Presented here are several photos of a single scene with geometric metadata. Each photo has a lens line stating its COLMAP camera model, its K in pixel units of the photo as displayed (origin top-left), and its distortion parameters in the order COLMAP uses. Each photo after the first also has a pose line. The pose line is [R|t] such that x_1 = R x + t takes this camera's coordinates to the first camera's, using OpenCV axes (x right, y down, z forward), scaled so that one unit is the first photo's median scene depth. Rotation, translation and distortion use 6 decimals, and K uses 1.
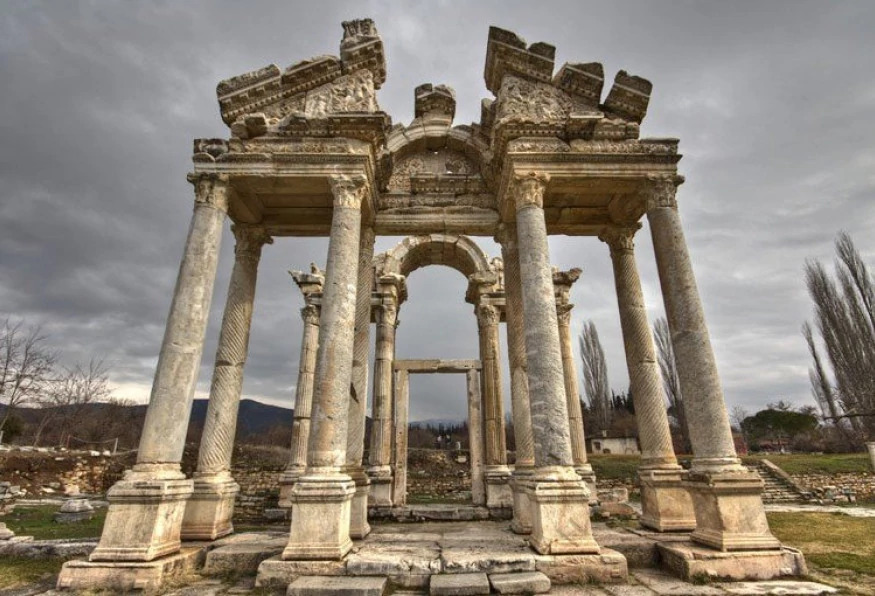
lens RADIAL K [[436.6, 0, 448.7], [0, 436.6, 299.6], [0, 0, 1]] dist [-0.004859, -0.000402]
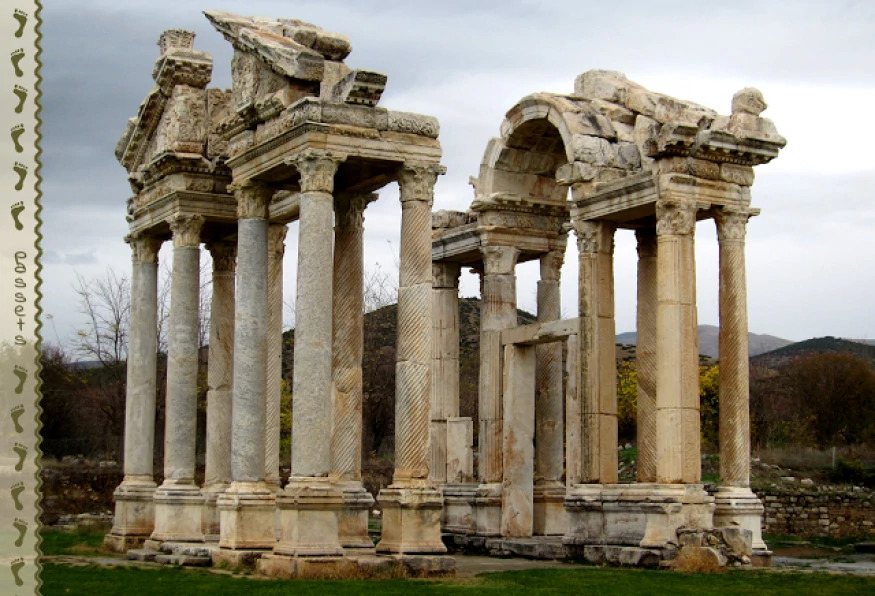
lens RADIAL K [[1449.6, 0, 437.5], [0, 1449.6, 298.0], [0, 0, 1]] dist [-0.220470, 0.003760]
pose [[0.476601, -0.100146, -0.873397, 2.942220], [0.298363, 0.952949, 0.053545, -0.089768], [0.826941, -0.286108, 0.484056, -0.185749]]
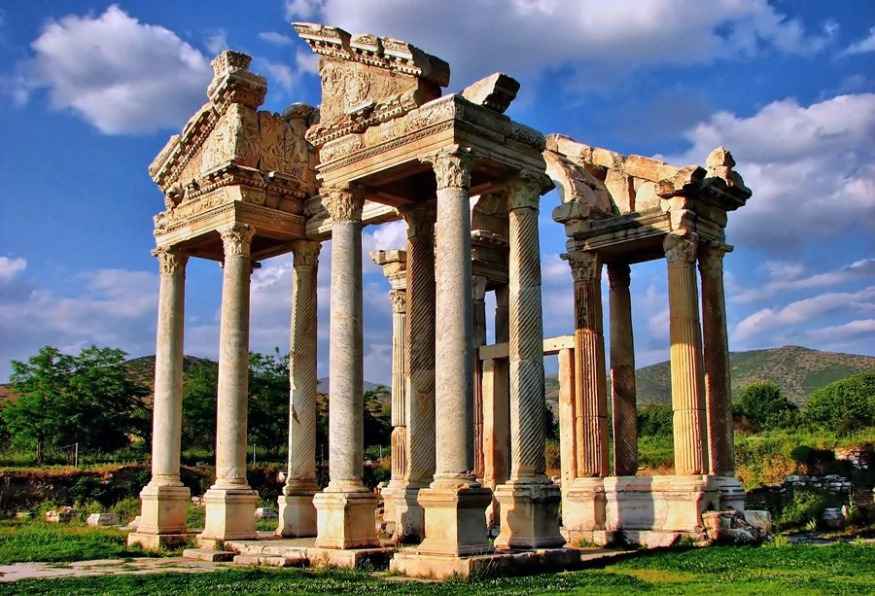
lens RADIAL K [[946.9, 0, 437.6], [0, 946.9, 316.2], [0, 0, 1]] dist [-0.184746, -0.001297]
pose [[0.705974, -0.120117, -0.697978, 1.684431], [0.251844, 0.963677, 0.088887, -0.135982], [0.661949, -0.238533, 0.710581, -0.348629]]
